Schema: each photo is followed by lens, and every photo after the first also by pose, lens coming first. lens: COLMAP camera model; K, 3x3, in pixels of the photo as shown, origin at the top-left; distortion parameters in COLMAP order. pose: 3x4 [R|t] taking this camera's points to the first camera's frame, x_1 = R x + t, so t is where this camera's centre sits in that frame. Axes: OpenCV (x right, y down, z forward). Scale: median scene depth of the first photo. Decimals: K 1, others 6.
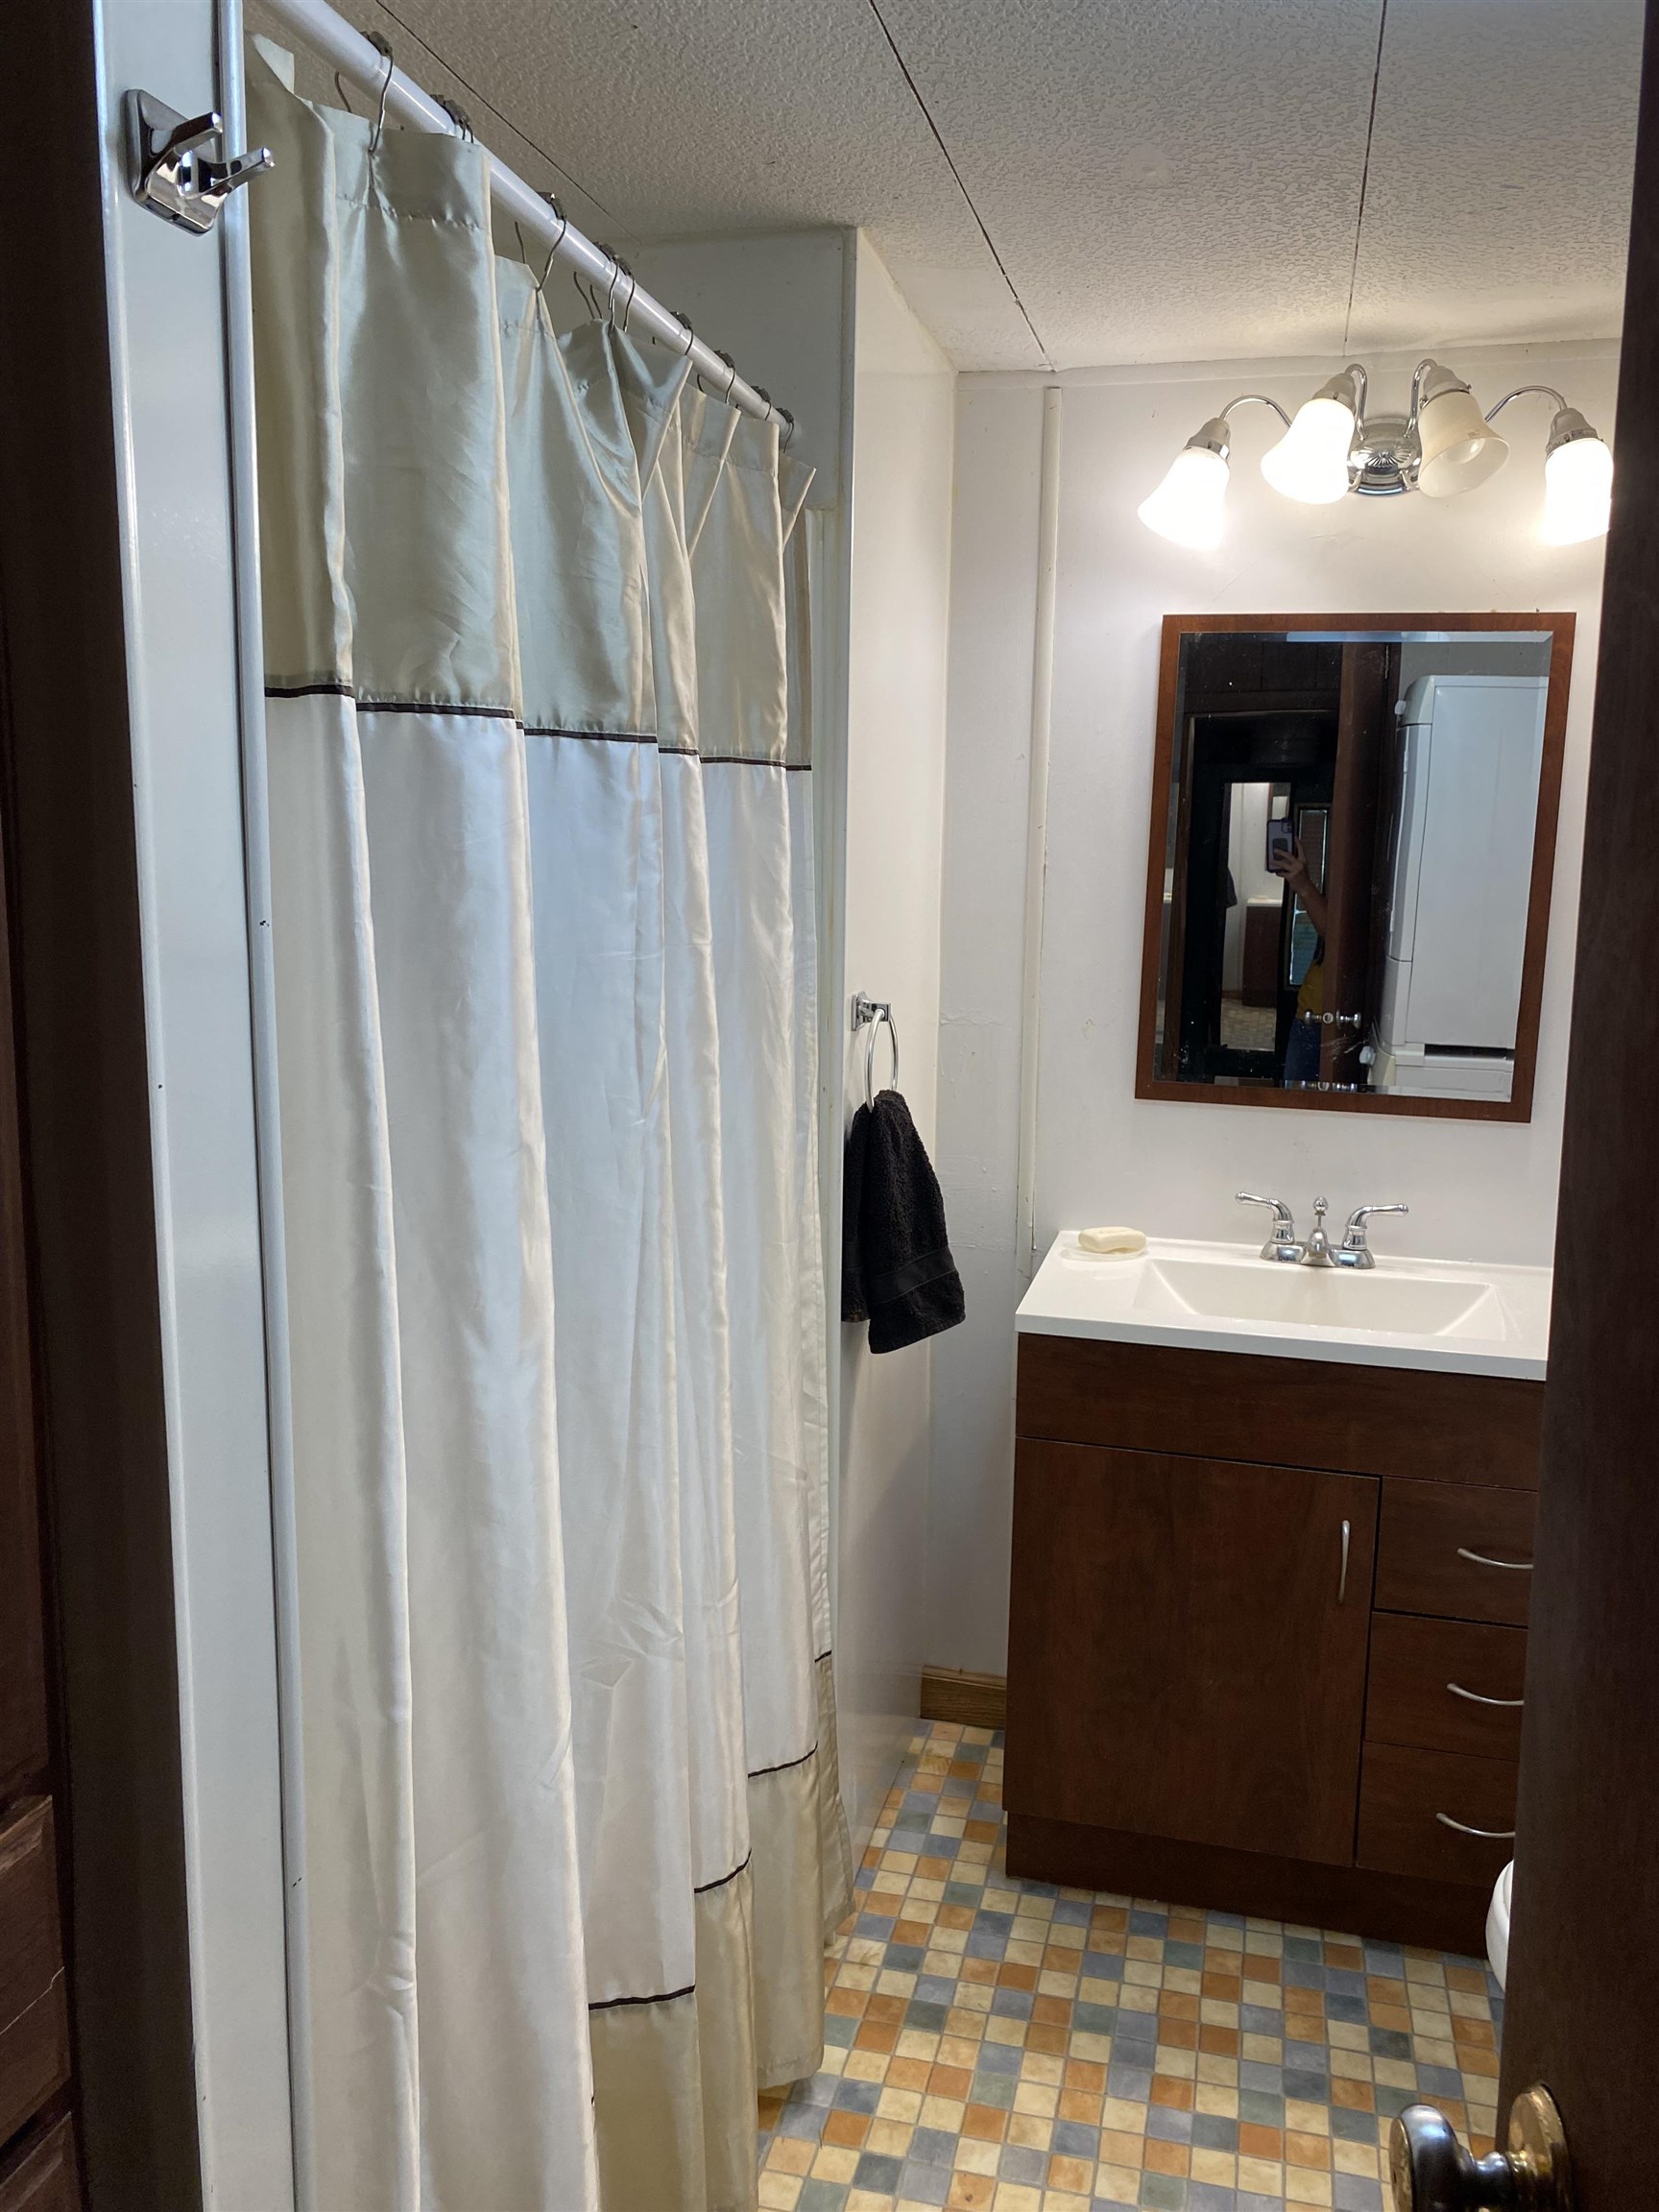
lens RADIAL K [[1616.0, 0, 829.5], [0, 1616.0, 1106.0], [0, 0, 1]] dist [0.002668, 0.006109]
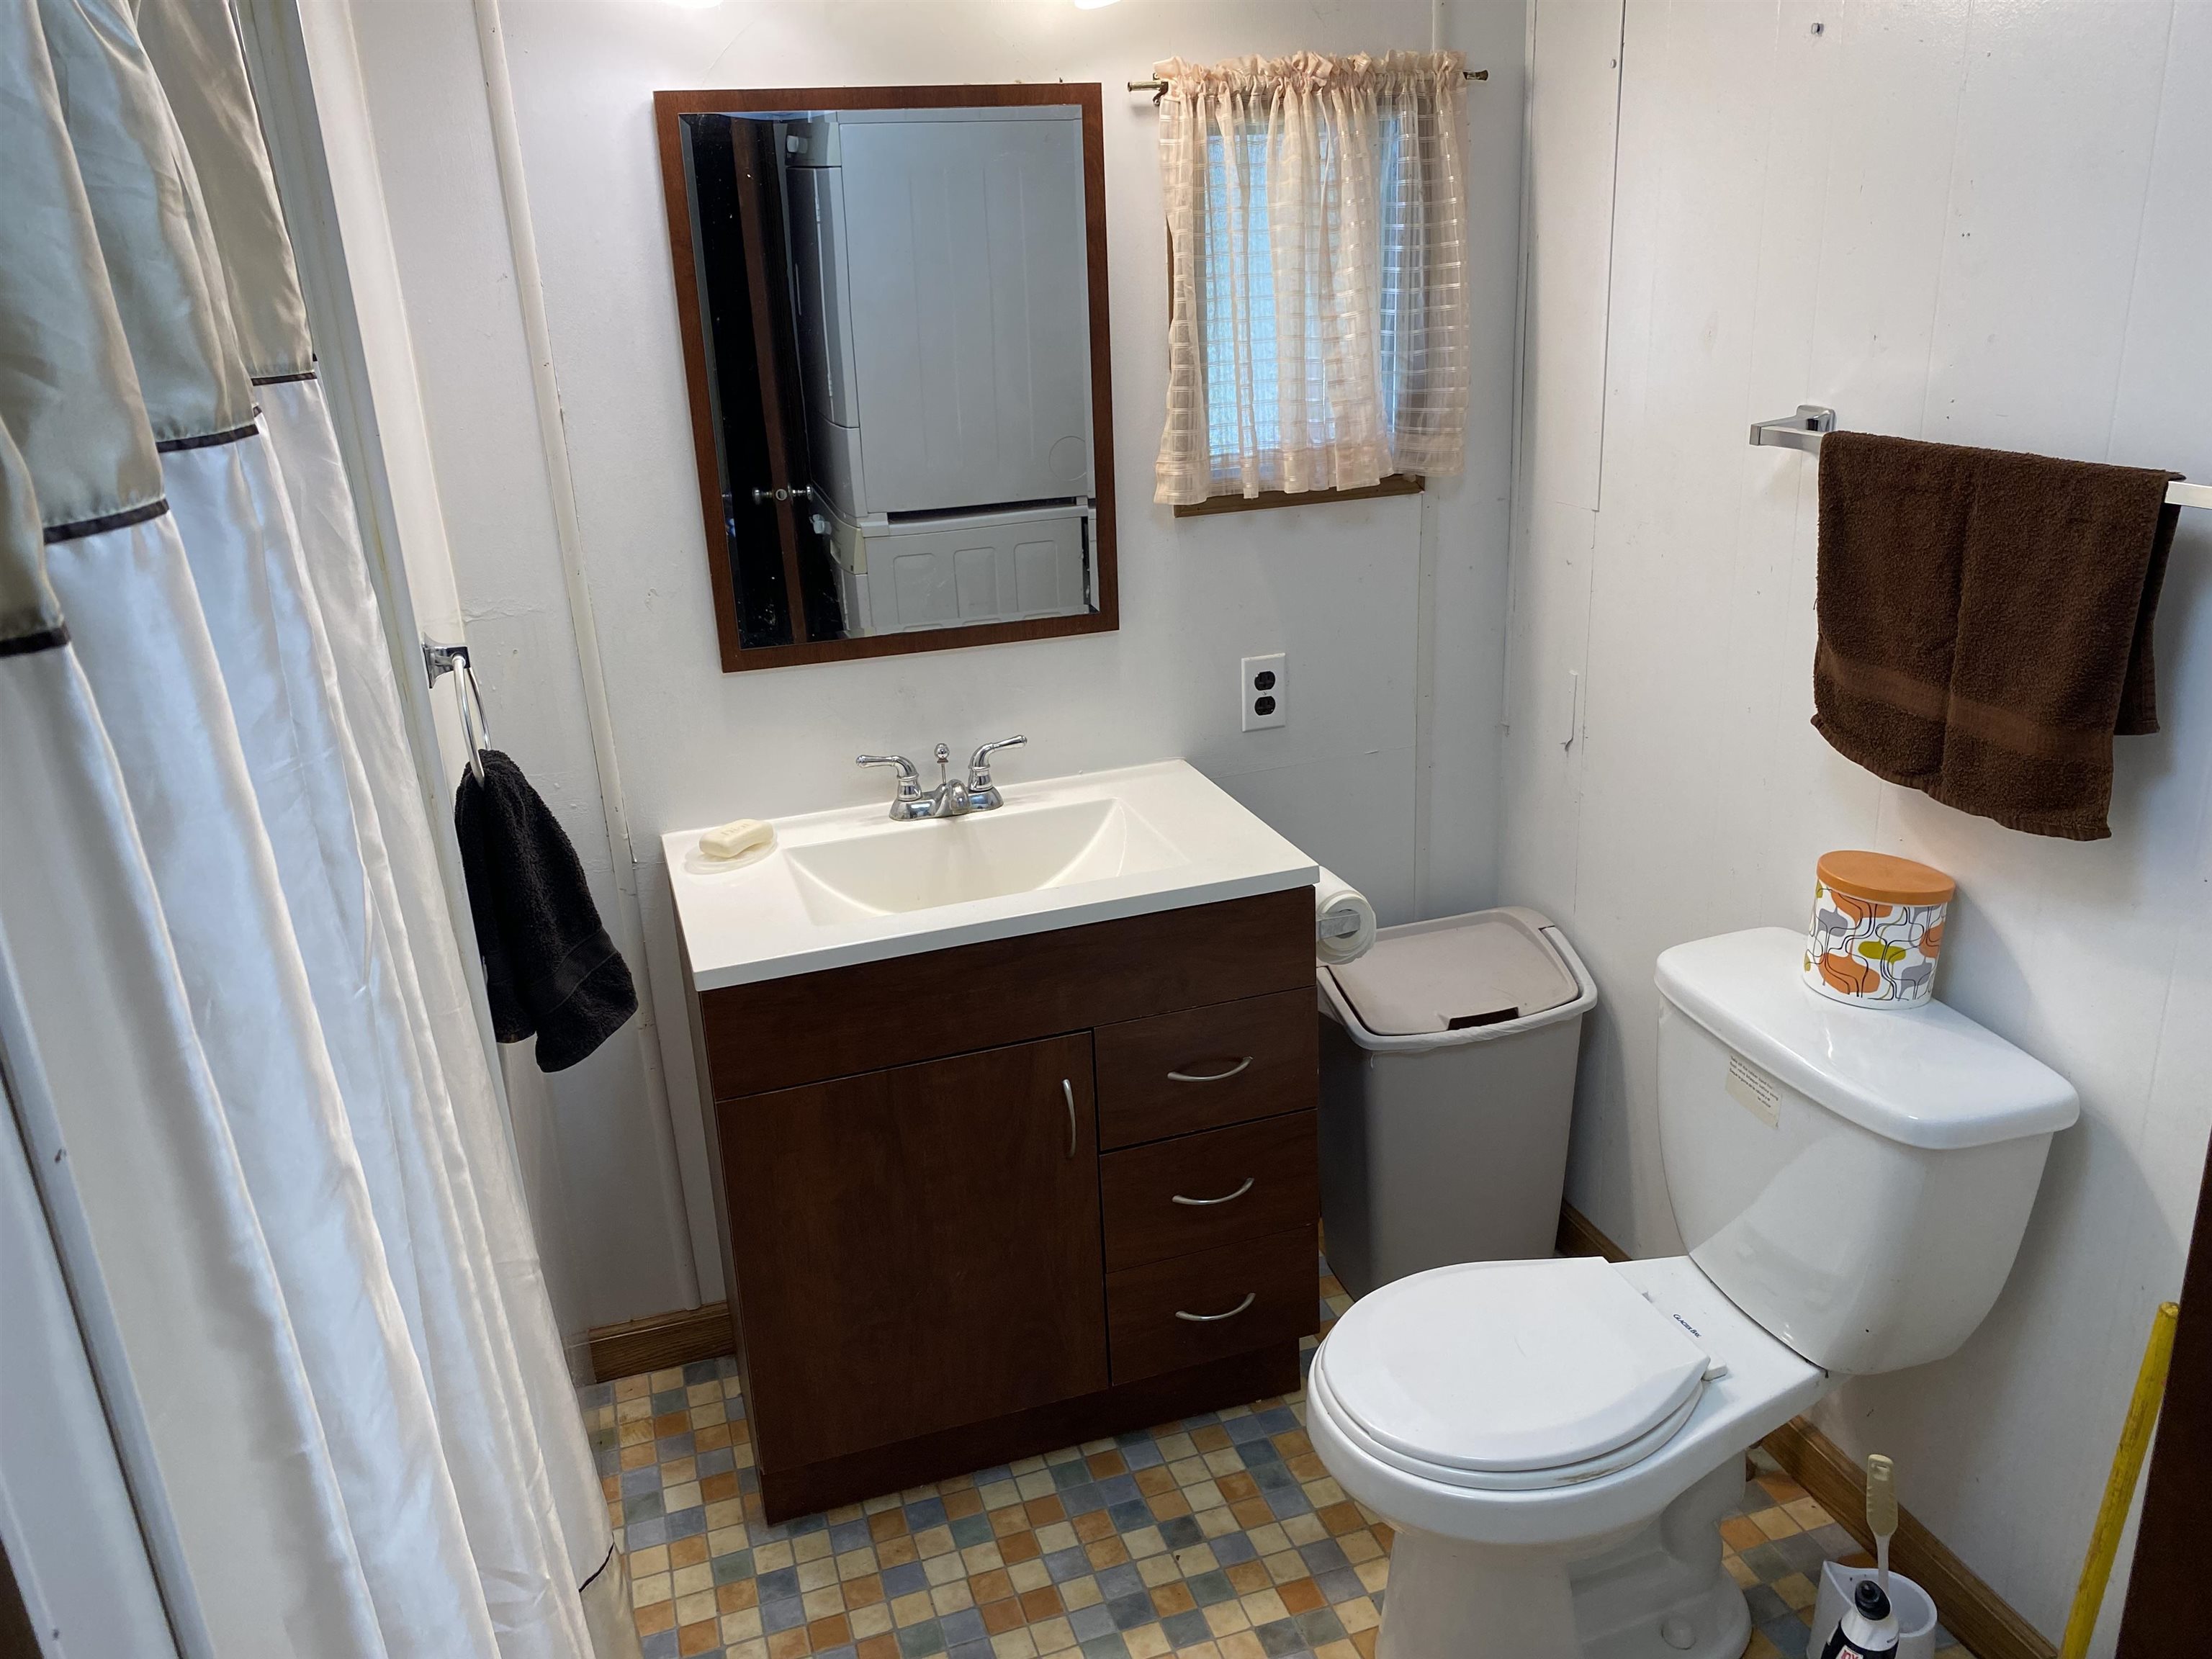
lens RADIAL K [[1639.6, 0, 1106.0], [0, 1639.6, 829.5], [0, 0, 1]] dist [0.038921, -0.103274]
pose [[0.841372, -0.232393, 0.487941, -0.103440], [0.143403, 0.966465, 0.213027, -0.094195], [-0.521084, -0.109263, 0.846483, 0.145082]]
